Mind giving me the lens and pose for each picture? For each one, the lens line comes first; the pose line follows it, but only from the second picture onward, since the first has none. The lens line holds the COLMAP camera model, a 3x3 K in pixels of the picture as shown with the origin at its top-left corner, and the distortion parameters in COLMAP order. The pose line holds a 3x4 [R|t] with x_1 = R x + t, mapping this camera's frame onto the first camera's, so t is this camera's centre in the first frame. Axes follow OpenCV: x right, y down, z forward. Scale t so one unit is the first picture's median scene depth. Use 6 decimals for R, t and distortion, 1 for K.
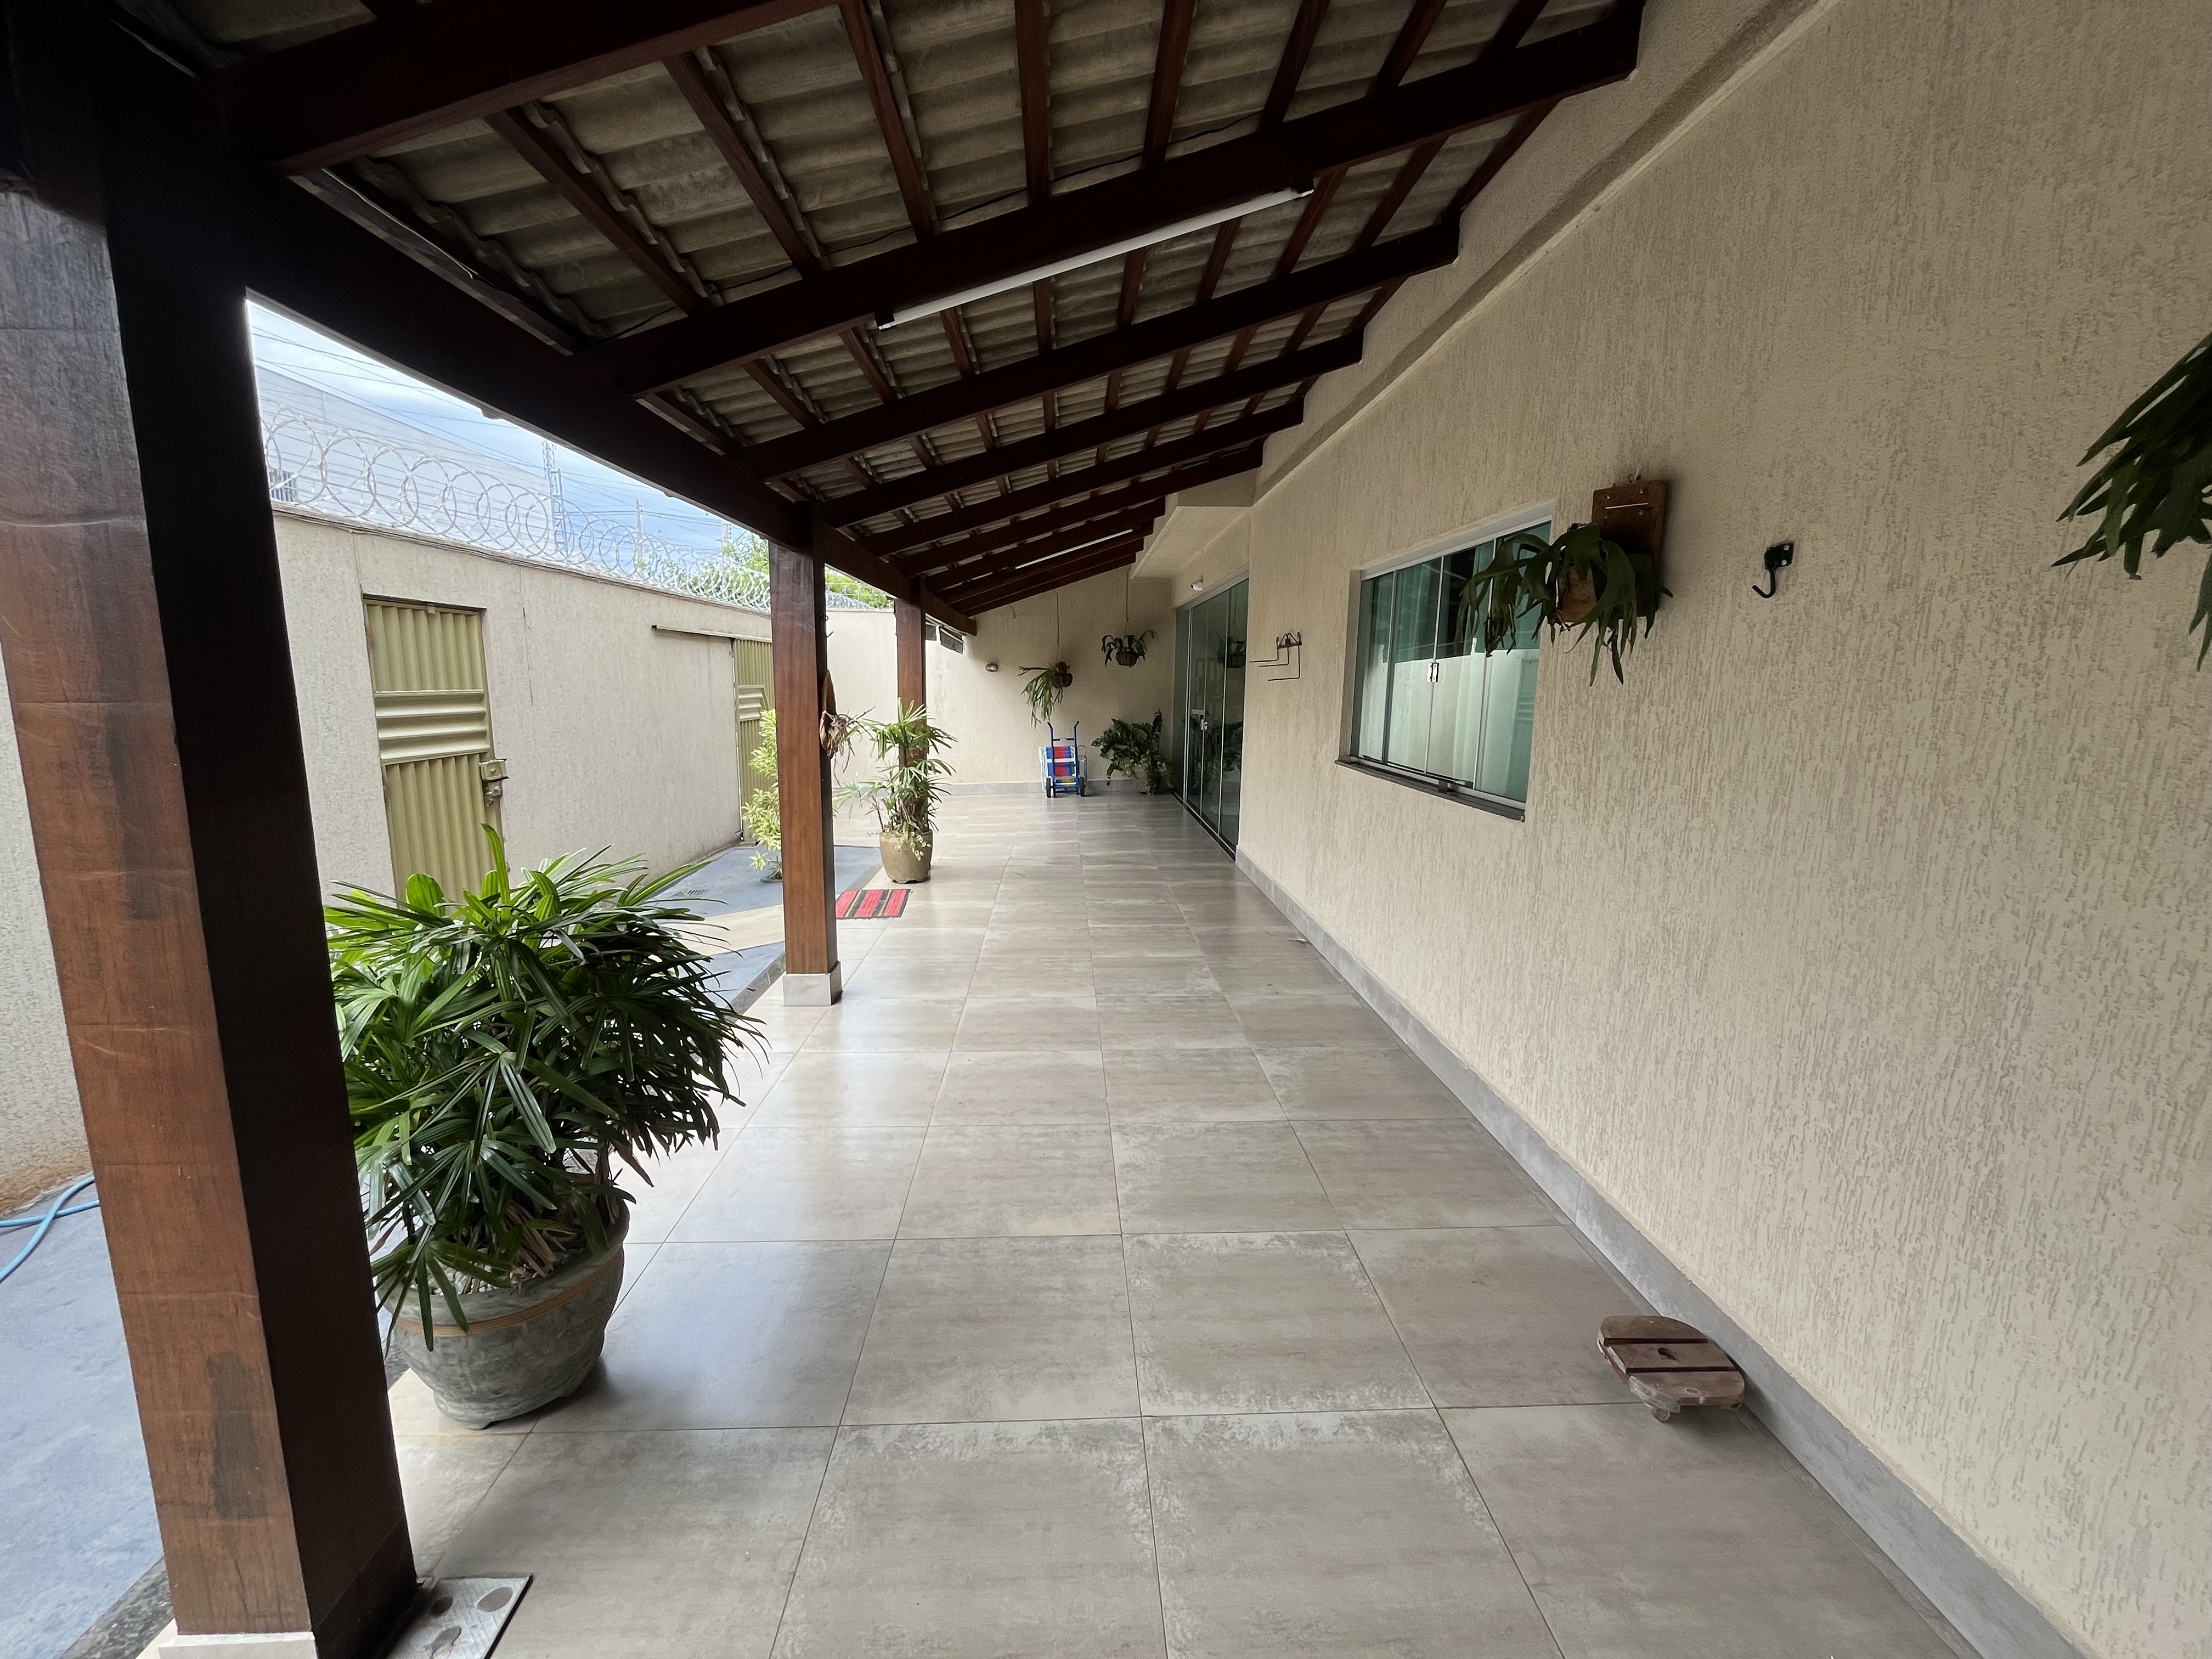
lens RADIAL K [[893.7, 0, 1085.7], [0, 893.7, 829.3], [0, 0, 1]] dist [-0.002645, 0.000094]
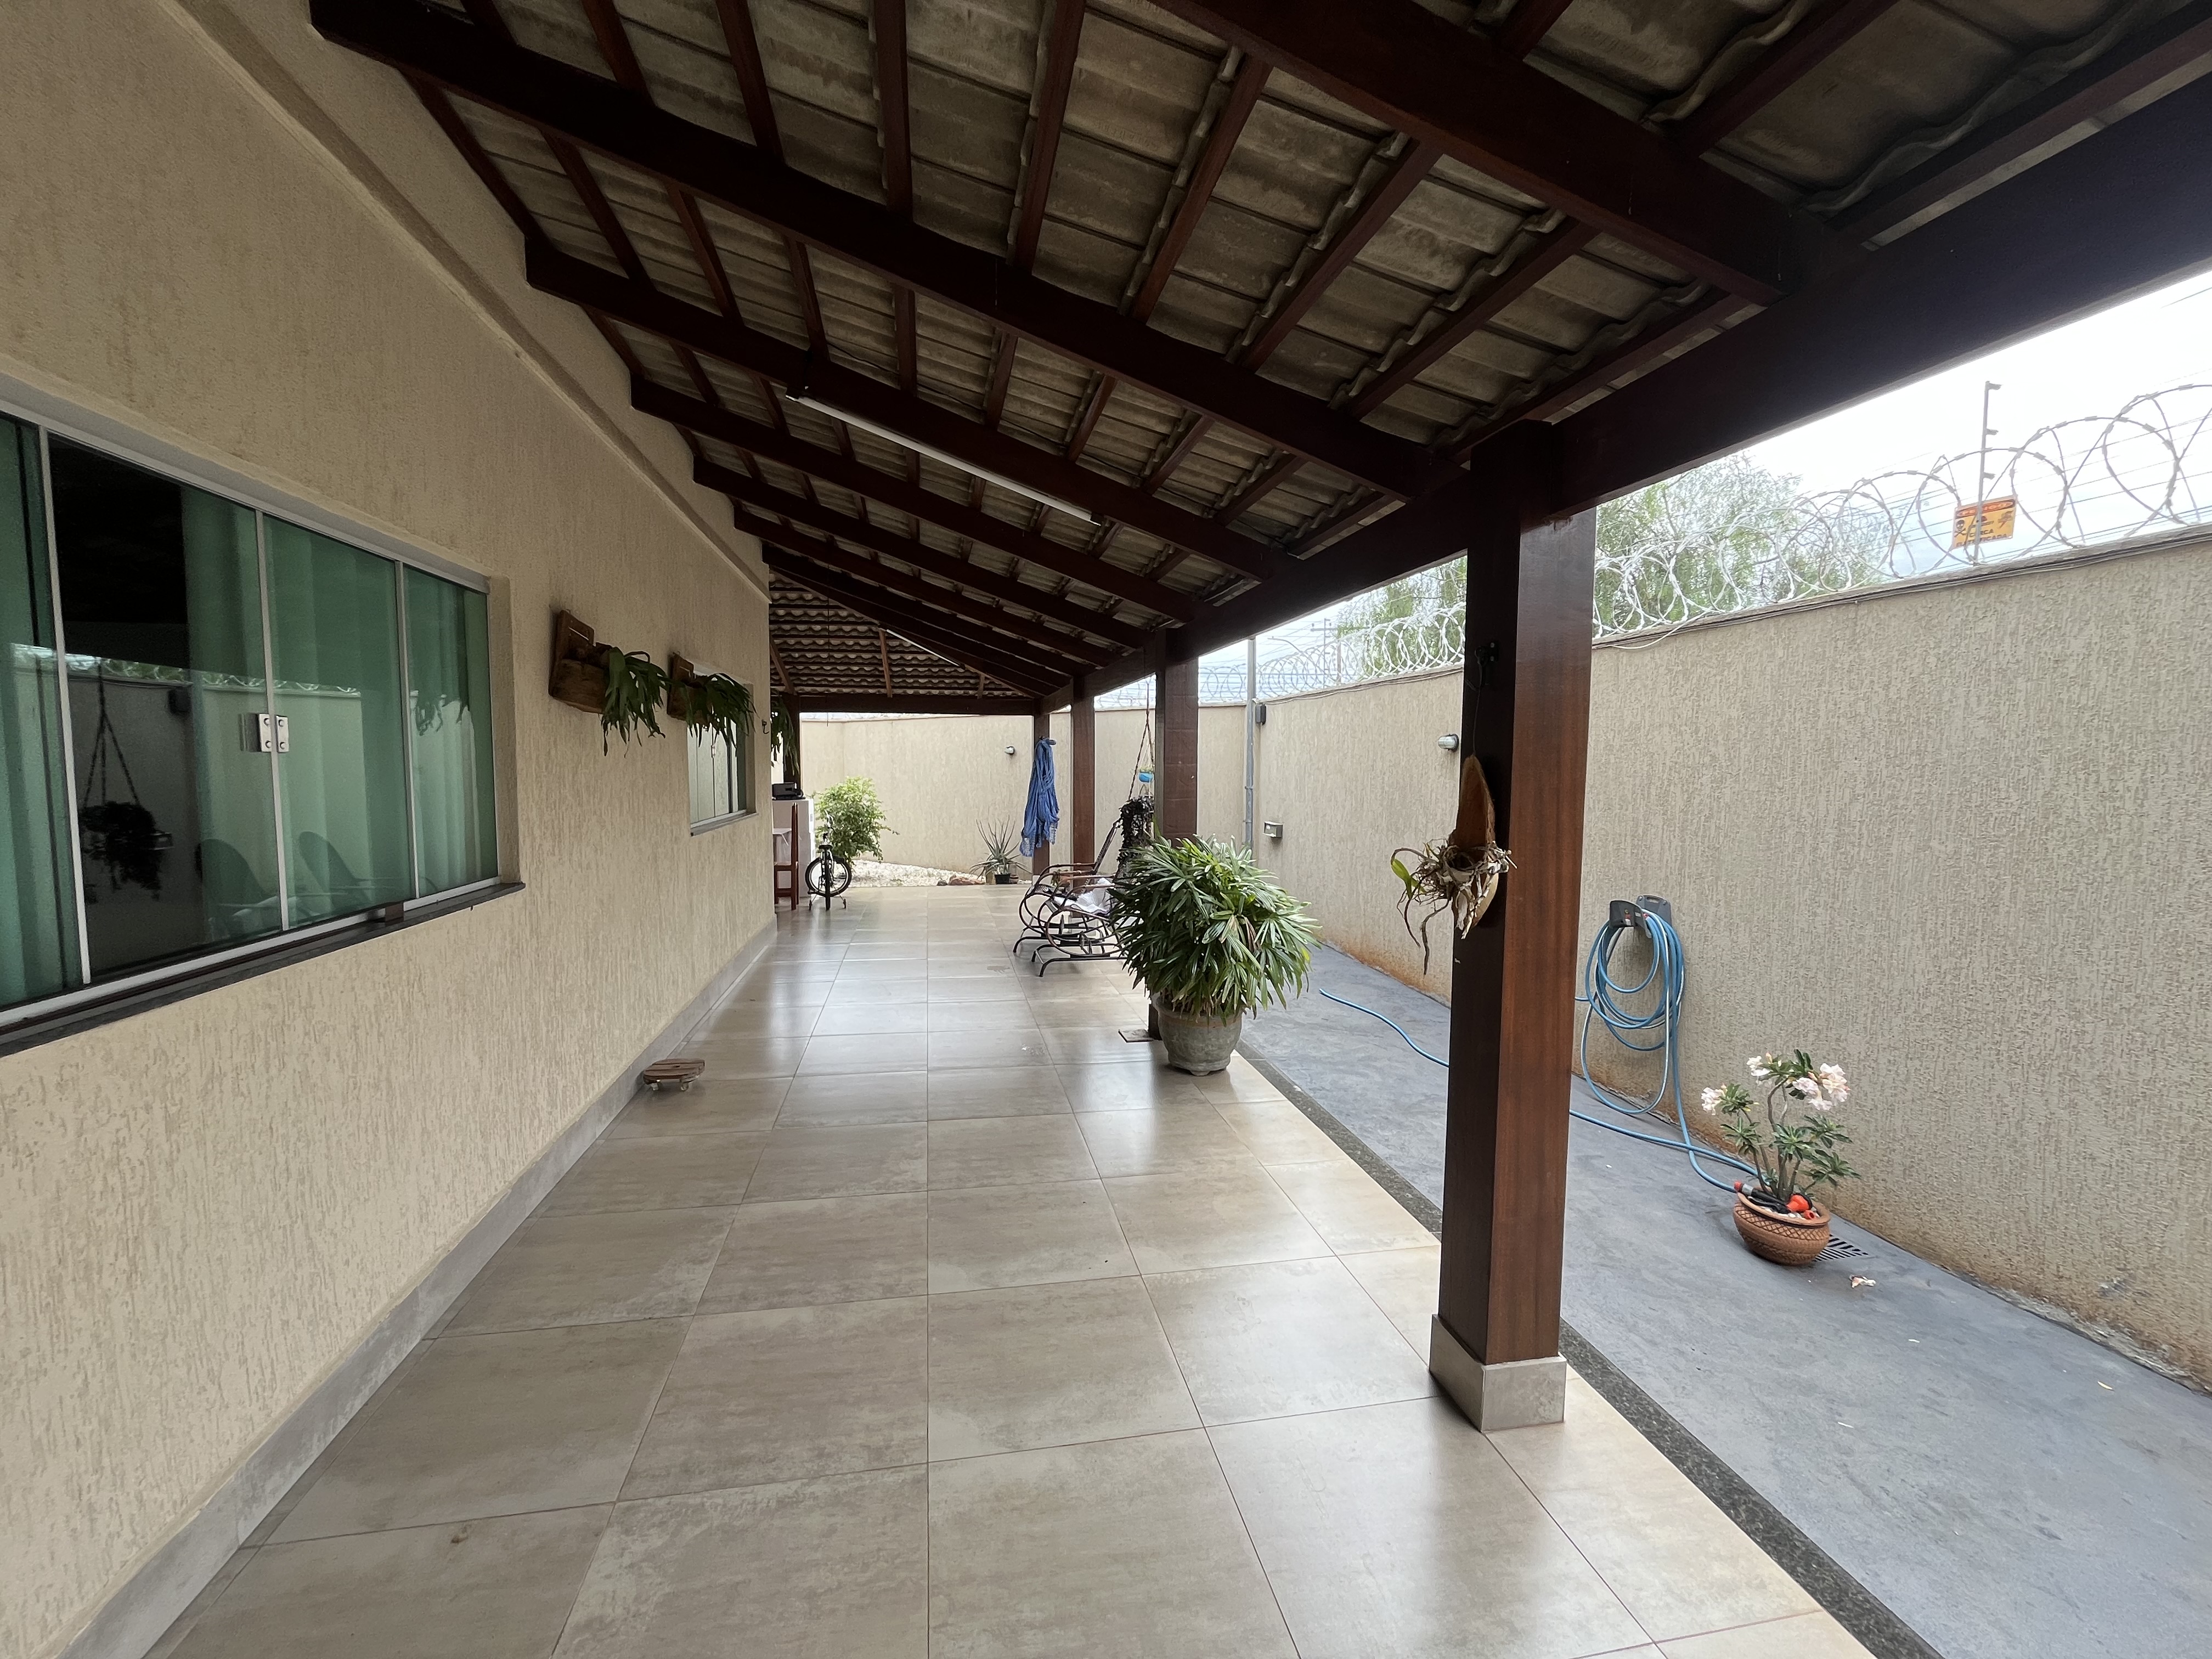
lens RADIAL K [[893.7, 0, 1104.5], [0, 893.7, 838.4], [0, 0, 1]] dist [-0.002645, 0.000094]
pose [[-0.985369, -0.008950, -0.170201, 0.003026], [-0.050506, 0.969100, 0.241442, -0.222453], [0.162781, 0.246506, -0.955373, 1.333404]]
